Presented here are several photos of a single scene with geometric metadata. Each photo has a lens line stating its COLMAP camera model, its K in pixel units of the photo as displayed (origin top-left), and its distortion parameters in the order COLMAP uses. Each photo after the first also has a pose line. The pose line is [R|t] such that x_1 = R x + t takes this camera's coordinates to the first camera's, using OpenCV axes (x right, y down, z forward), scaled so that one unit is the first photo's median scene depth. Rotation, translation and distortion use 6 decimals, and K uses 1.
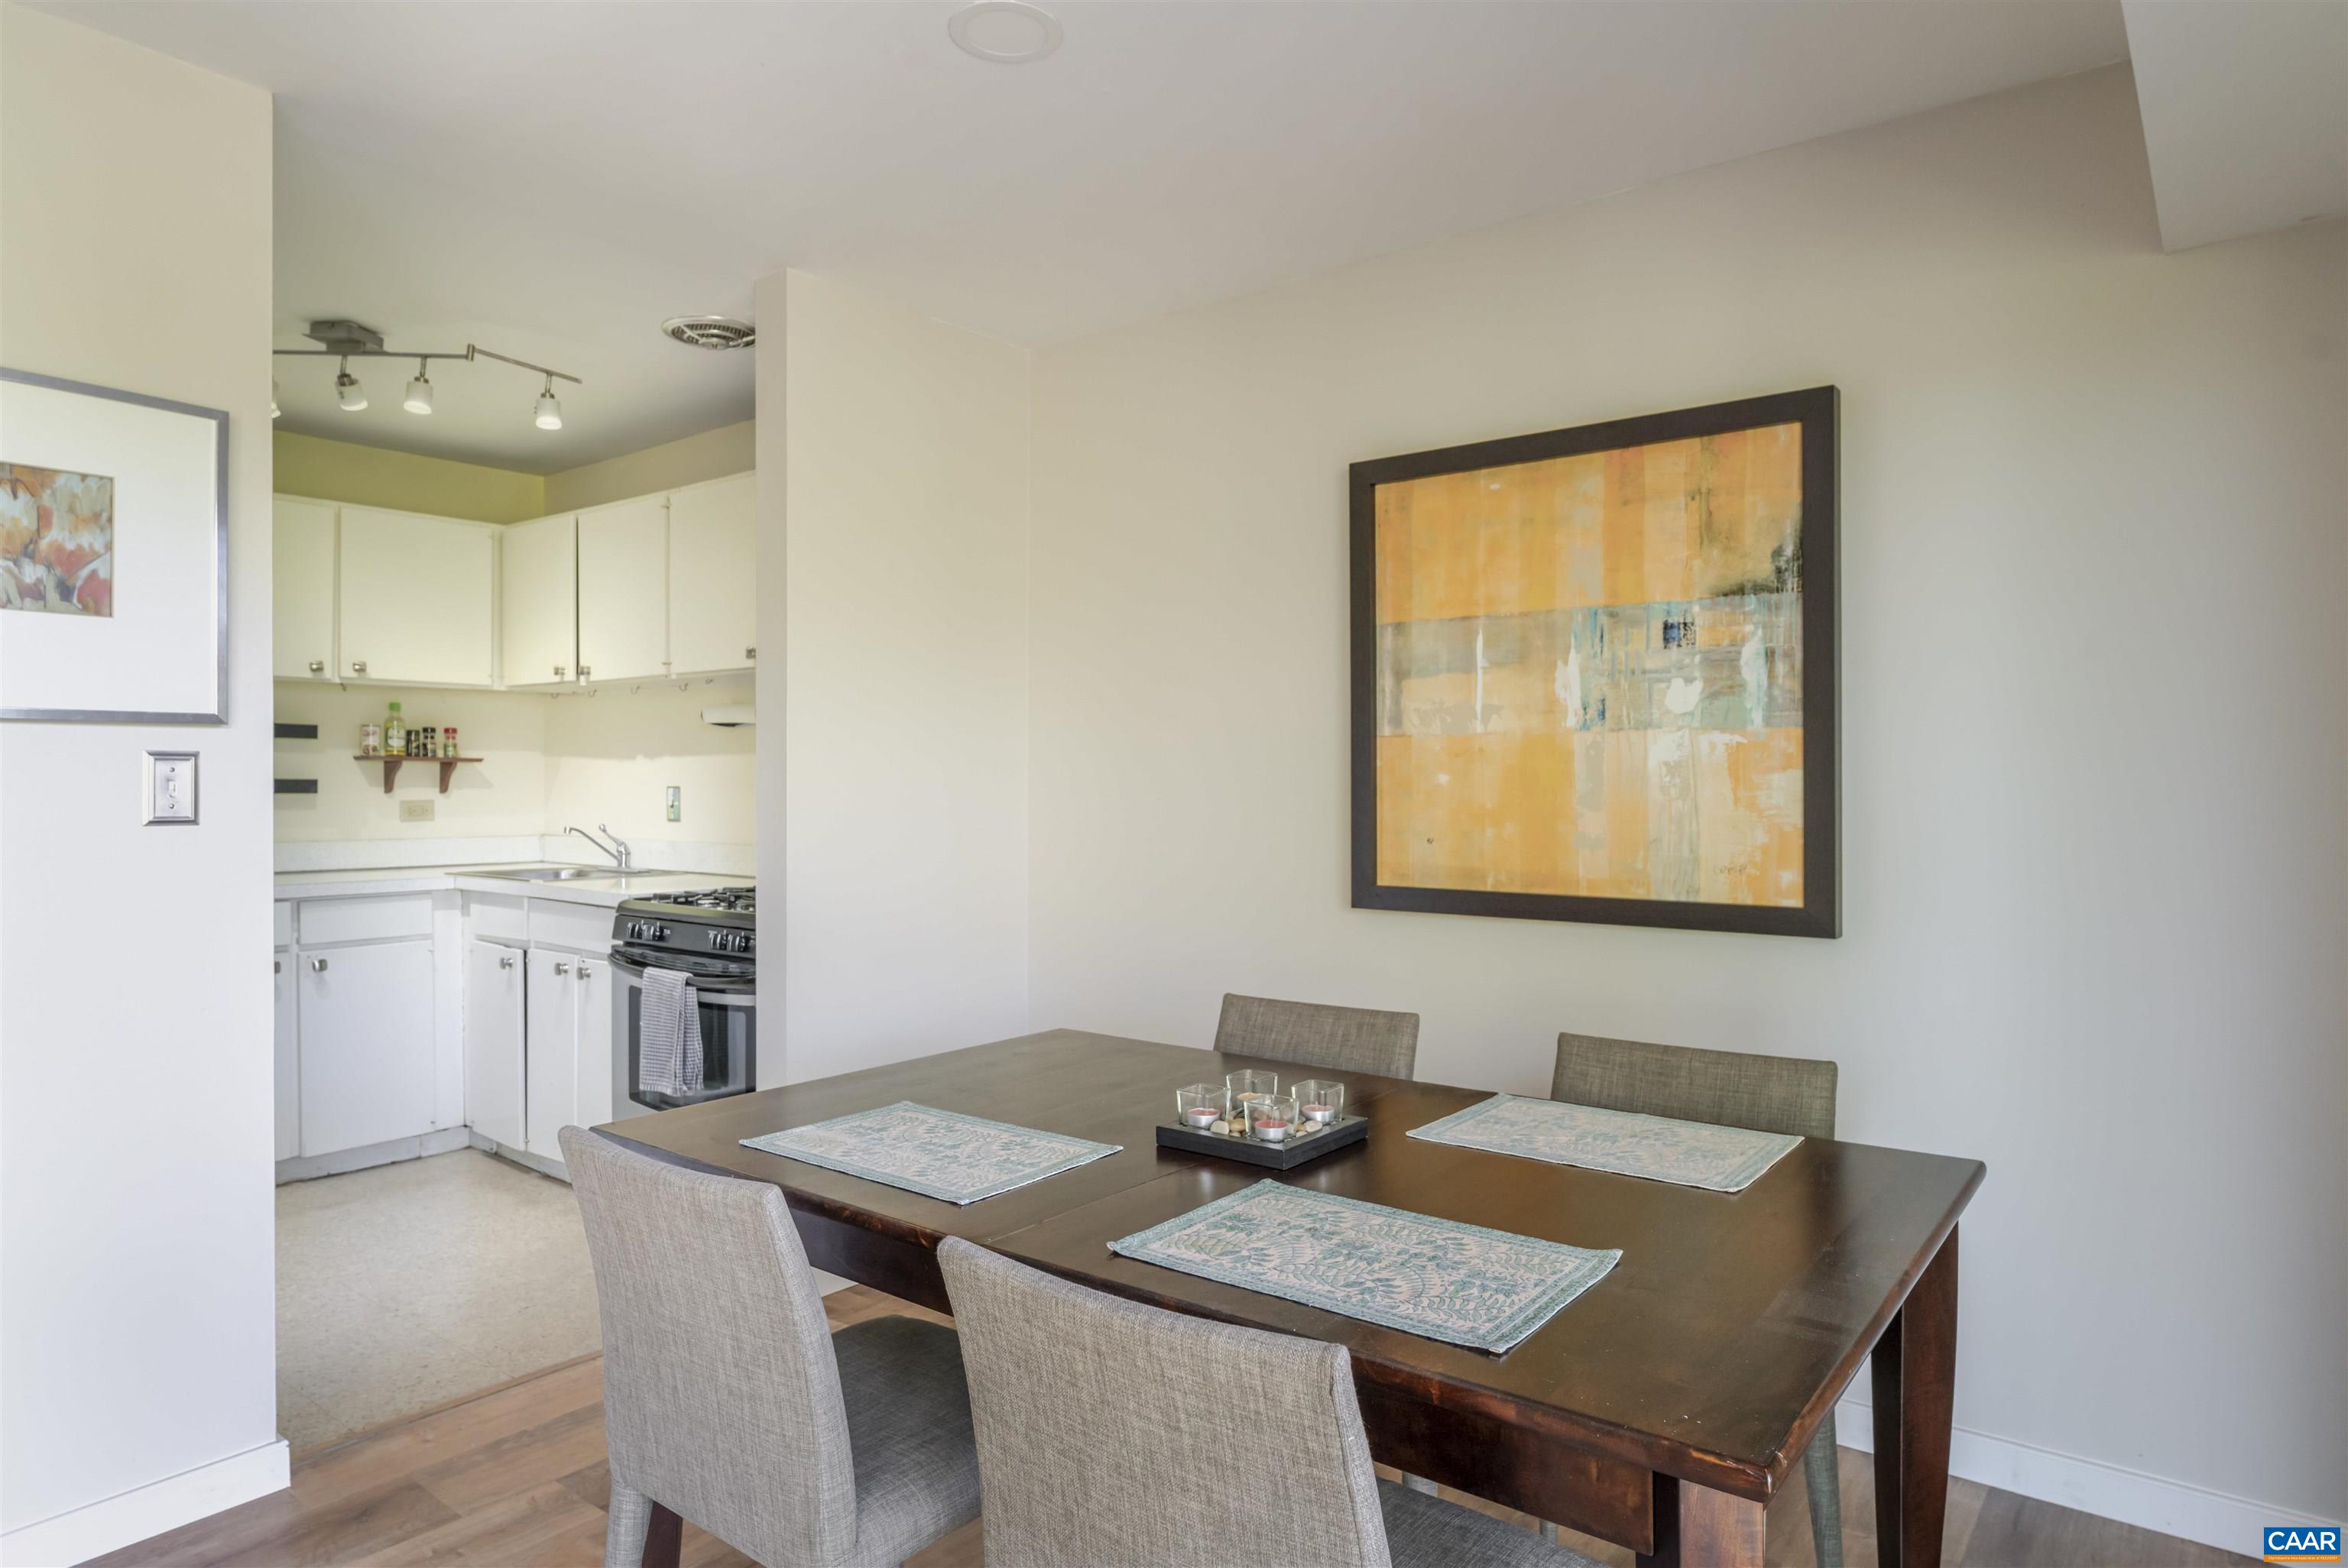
lens RADIAL K [[1360.7, 0, 1154.5], [0, 1360.7, 798.3], [0, 0, 1]] dist [-0.003079, -0.002674]
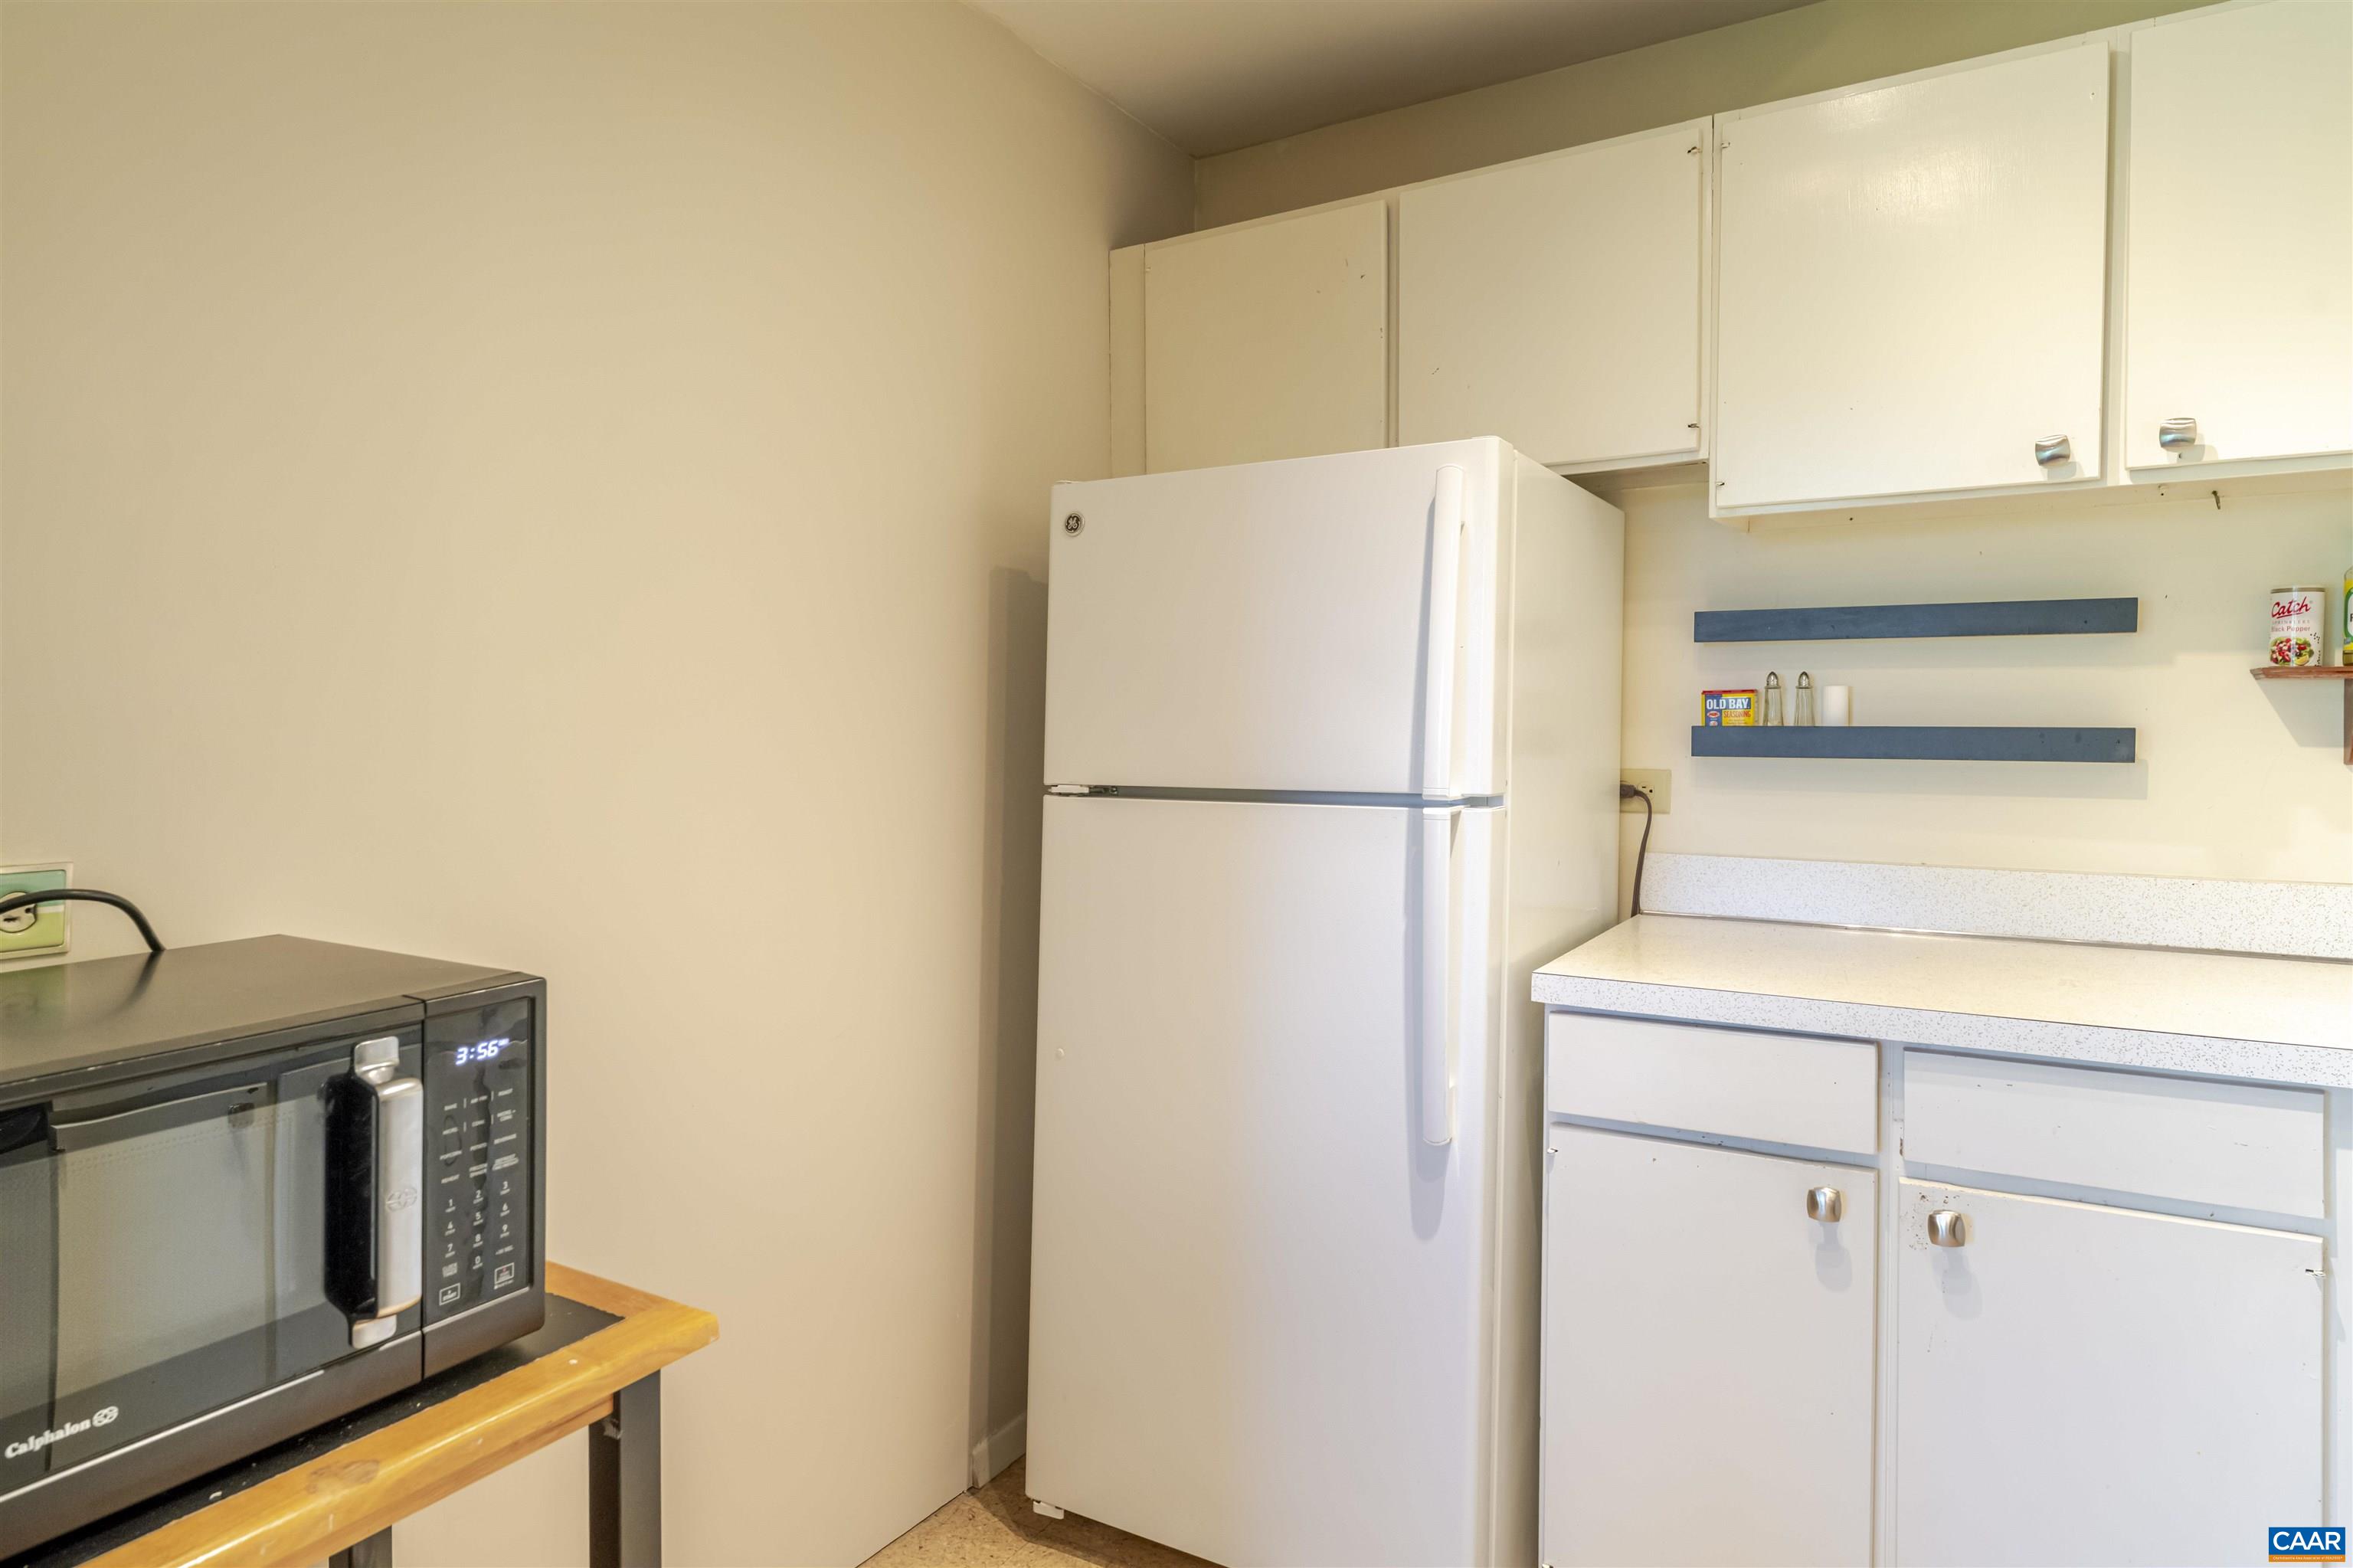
lens RADIAL K [[1363.8, 0, 1098.4], [0, 1363.8, 713.9], [0, 0, 1]] dist [-0.003079, -0.002674]
pose [[0.104583, 0.002652, -0.994513, -0.231064], [-0.001425, 0.999996, 0.002517, -0.018689], [0.994515, 0.001154, 0.104587, 0.636795]]
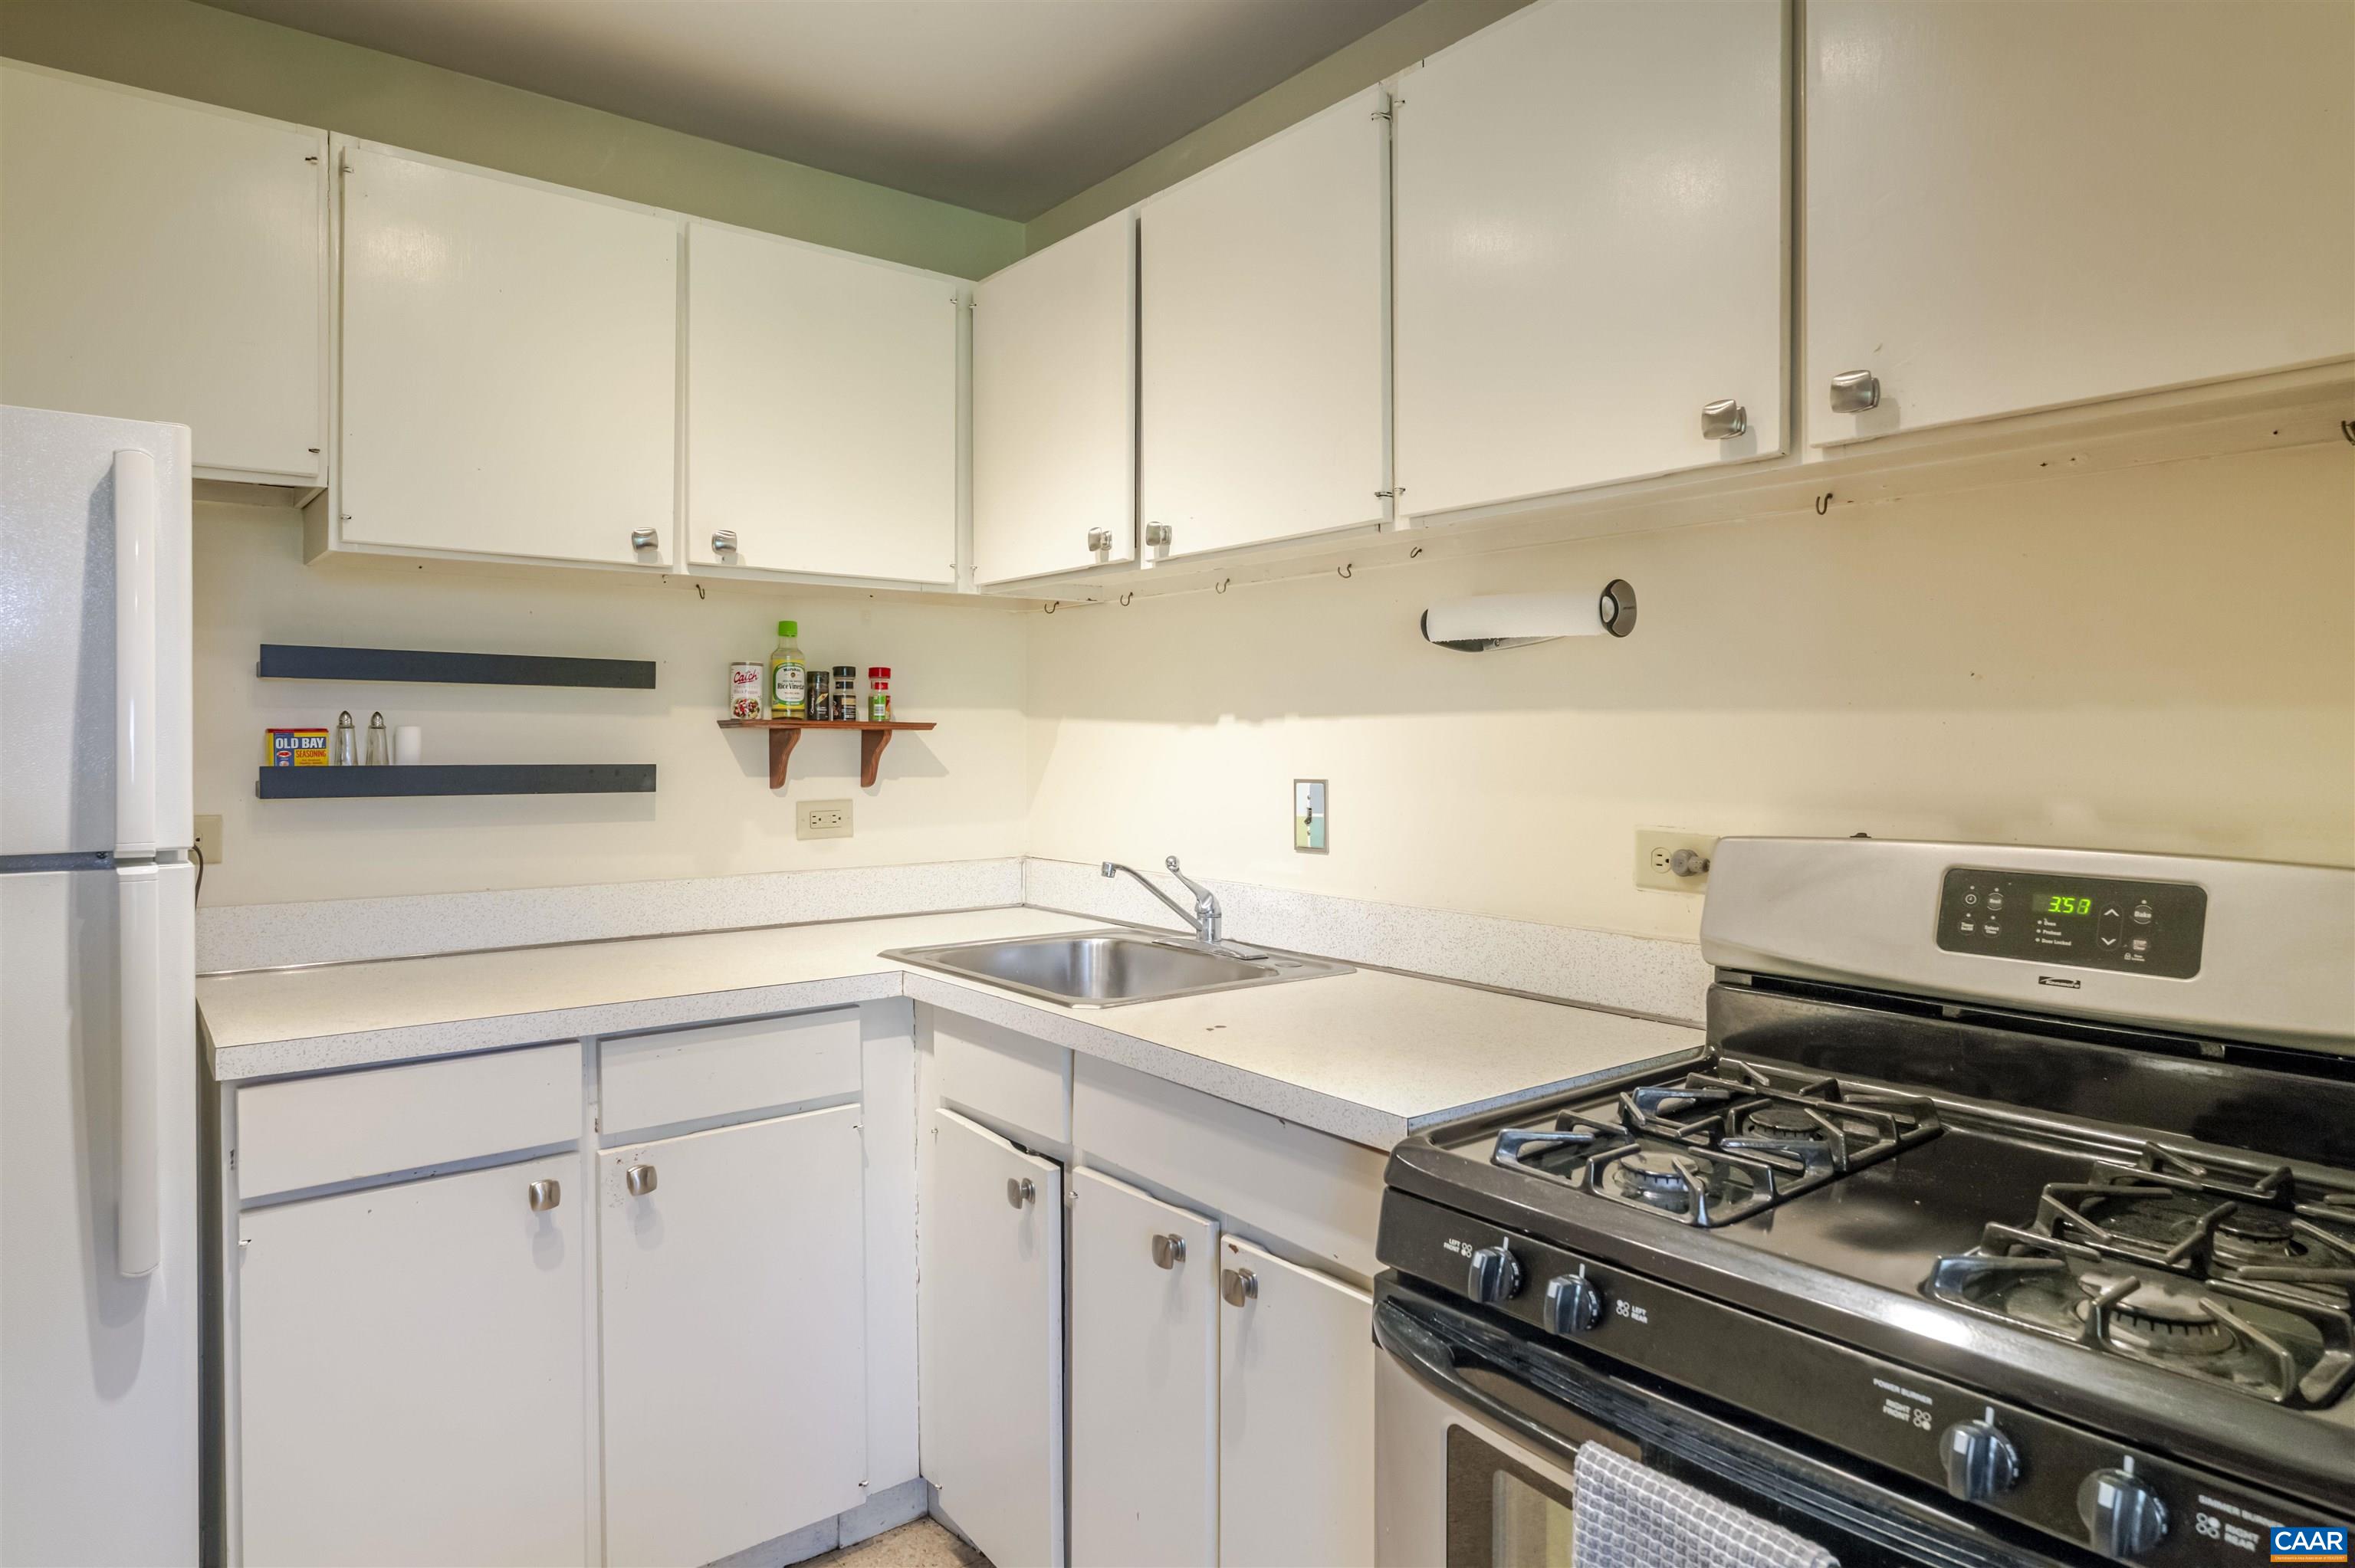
lens RADIAL K [[1364.8, 0, 1168.8], [0, 1364.8, 778.9], [0, 0, 1]] dist [-0.003079, -0.002674]
pose [[0.972854, 0.005521, -0.231355, -0.296145], [-0.001735, 0.999861, 0.016568, -0.017262], [0.231415, -0.015717, 0.972728, 0.525368]]
